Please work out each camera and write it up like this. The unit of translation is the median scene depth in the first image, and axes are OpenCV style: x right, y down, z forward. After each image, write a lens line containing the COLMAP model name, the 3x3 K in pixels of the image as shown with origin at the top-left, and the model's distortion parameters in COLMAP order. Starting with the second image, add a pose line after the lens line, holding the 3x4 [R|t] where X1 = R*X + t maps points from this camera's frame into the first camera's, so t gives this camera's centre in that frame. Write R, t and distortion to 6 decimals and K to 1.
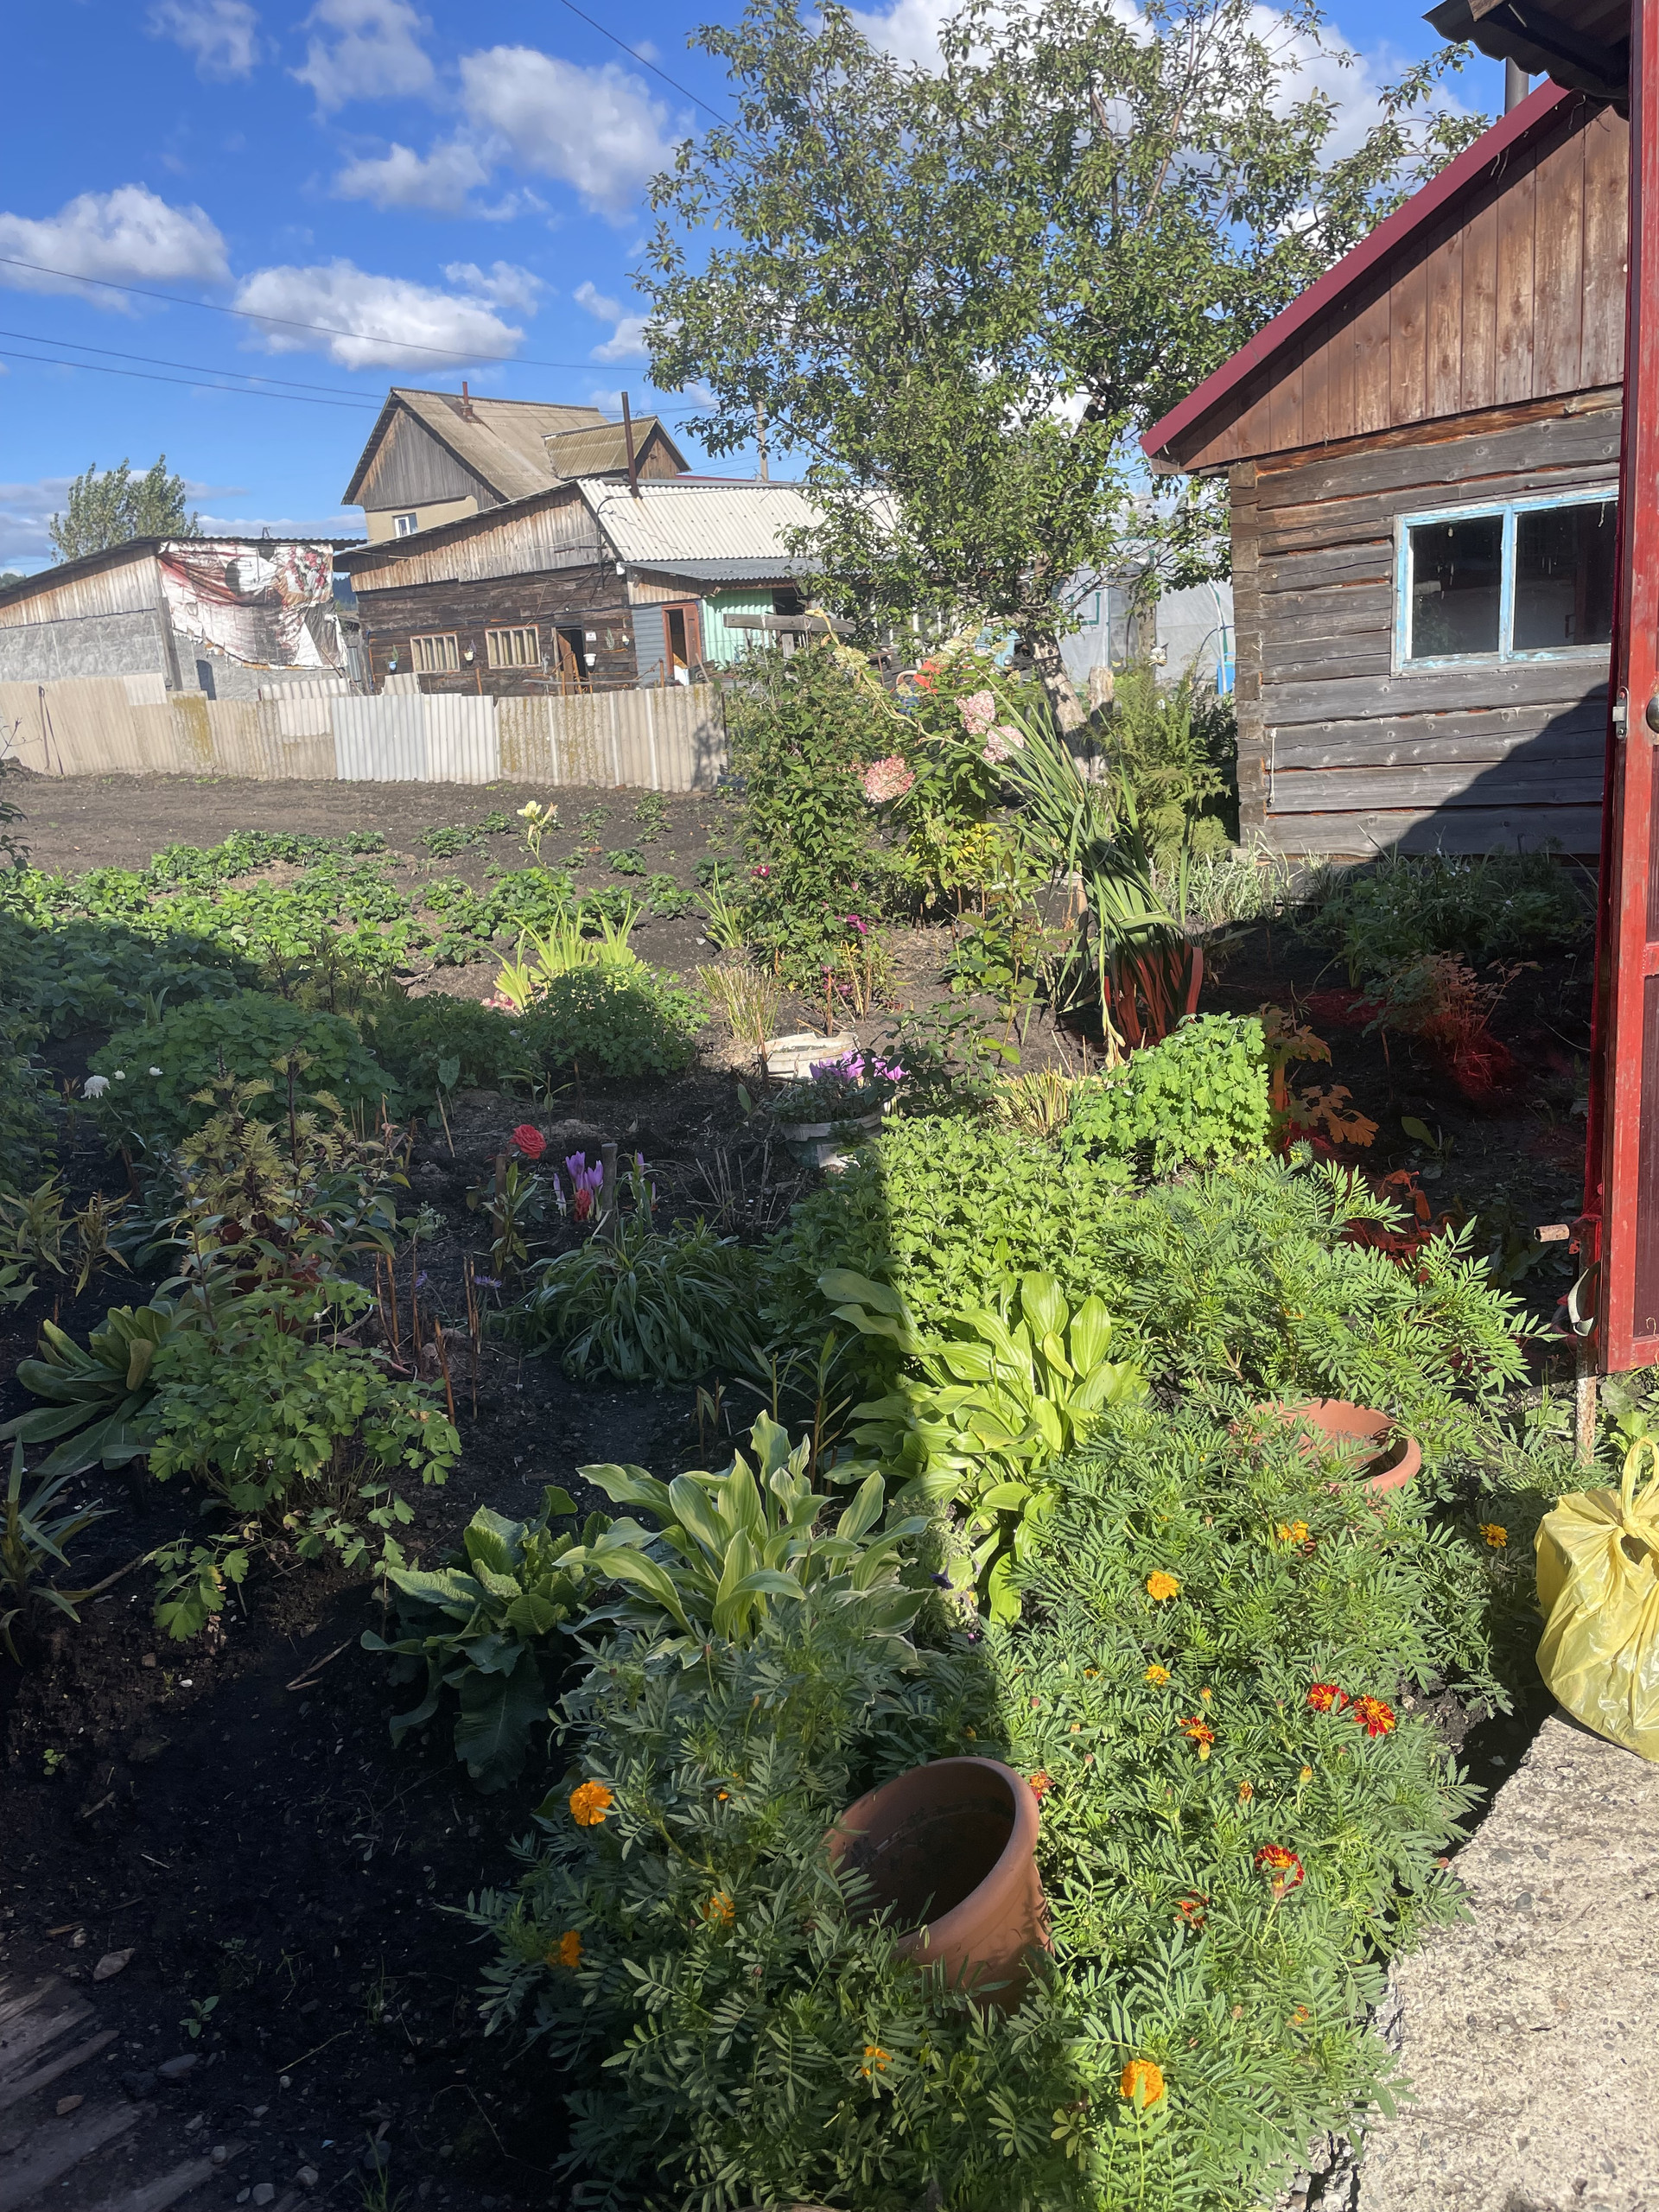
lens RADIAL K [[1689.6, 0, 830.5], [0, 1689.6, 1108.8], [0, 0, 1]] dist [0.101212, -0.134053]
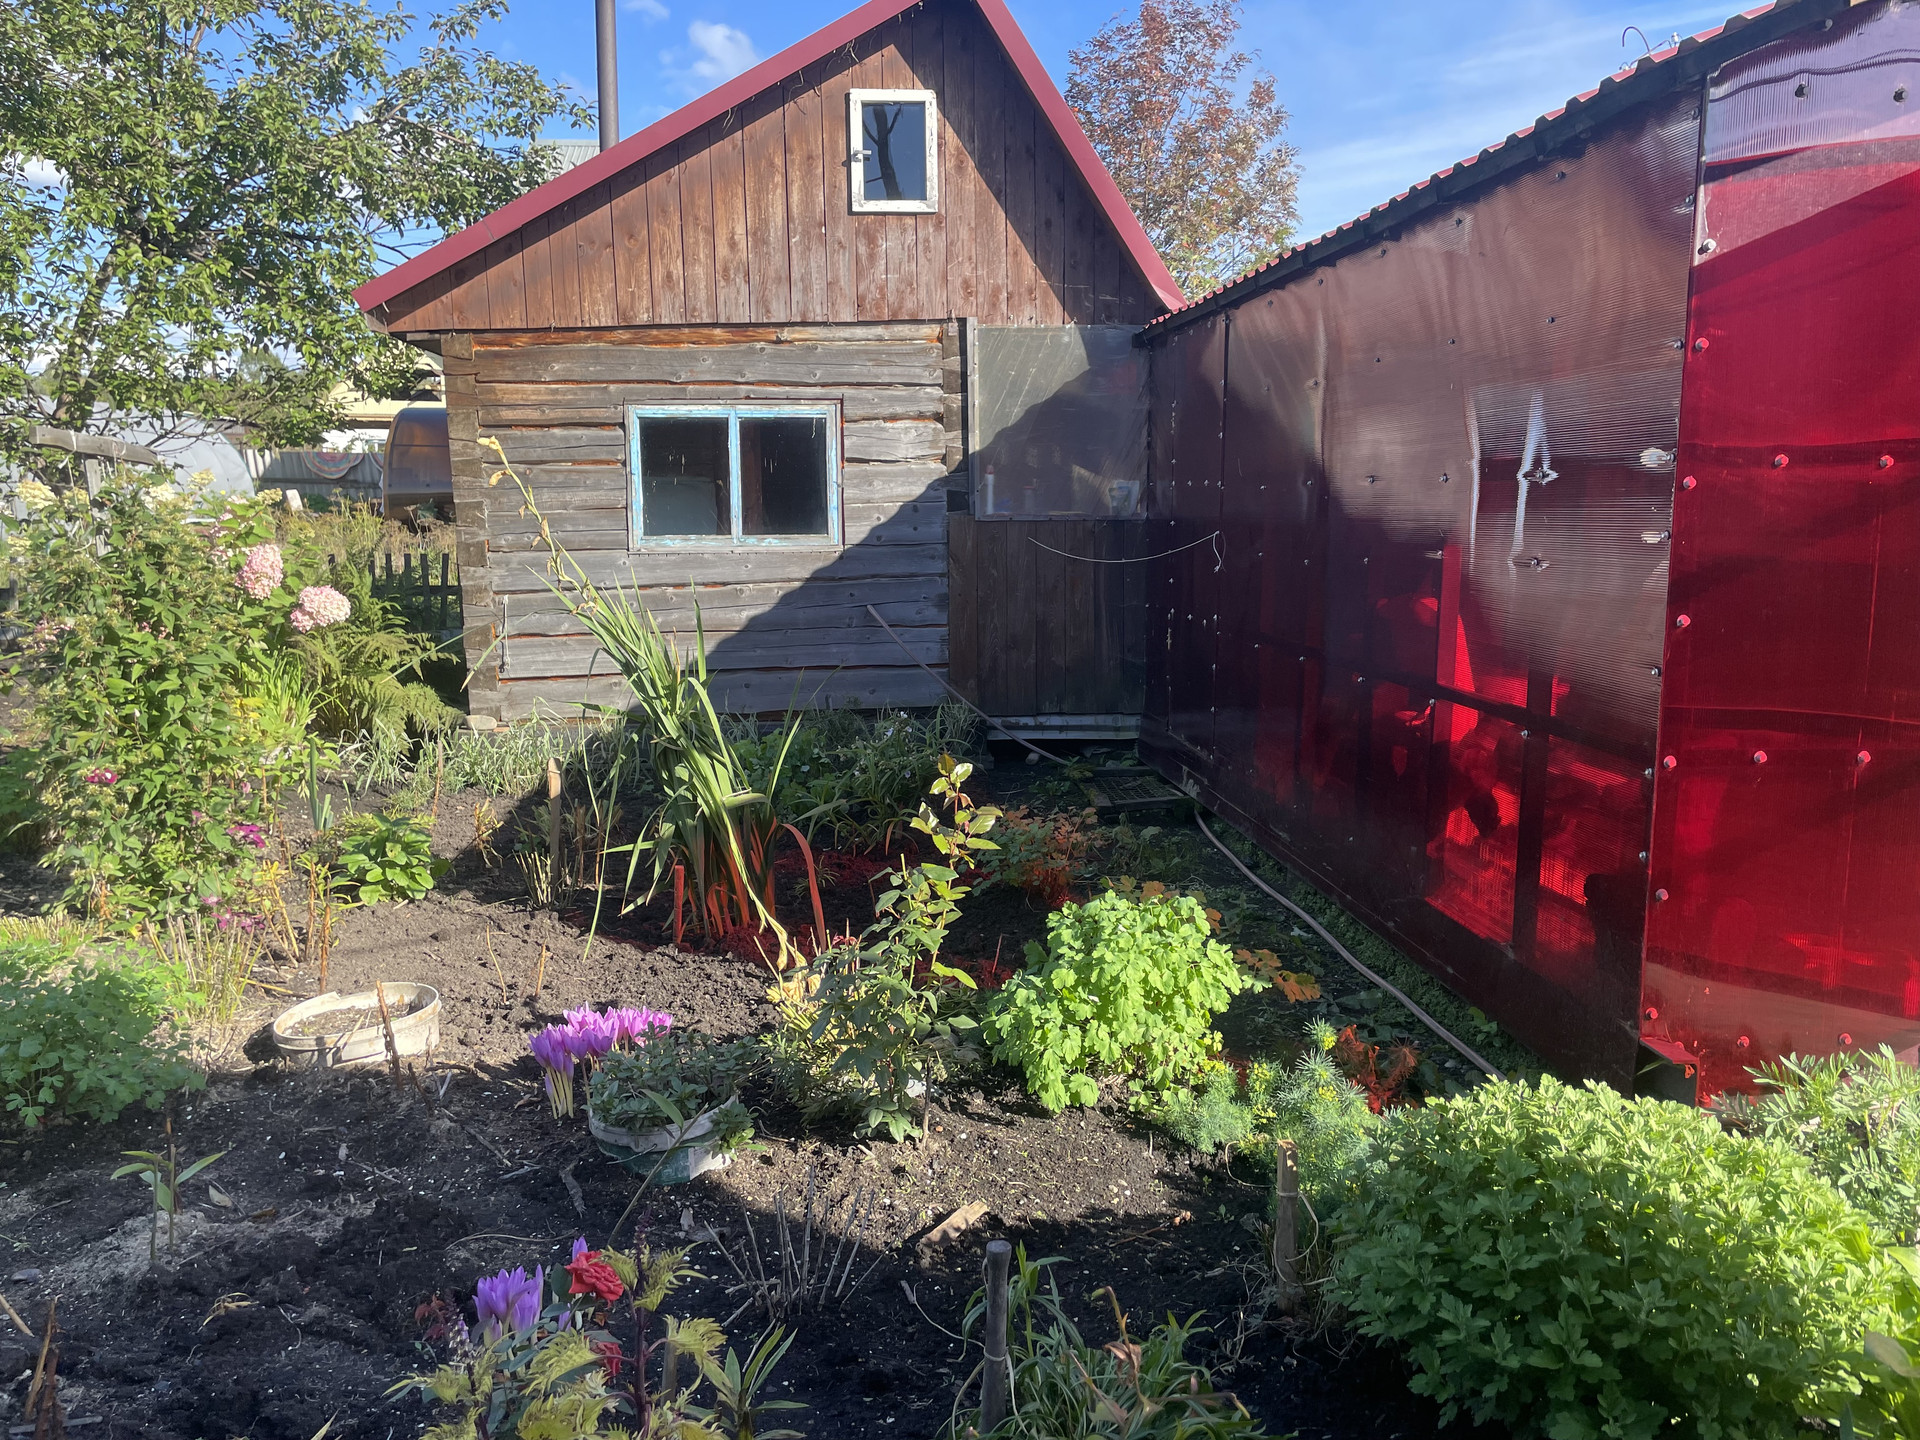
lens RADIAL K [[1466.6, 0, 961.9], [0, 1466.6, 706.4], [0, 0, 1]] dist [0.101212, -0.134053]
pose [[0.651441, -0.039274, 0.757682, -0.247864], [0.146997, 0.986269, -0.075262, -0.061467], [-0.744323, 0.160406, 0.648270, 0.281888]]
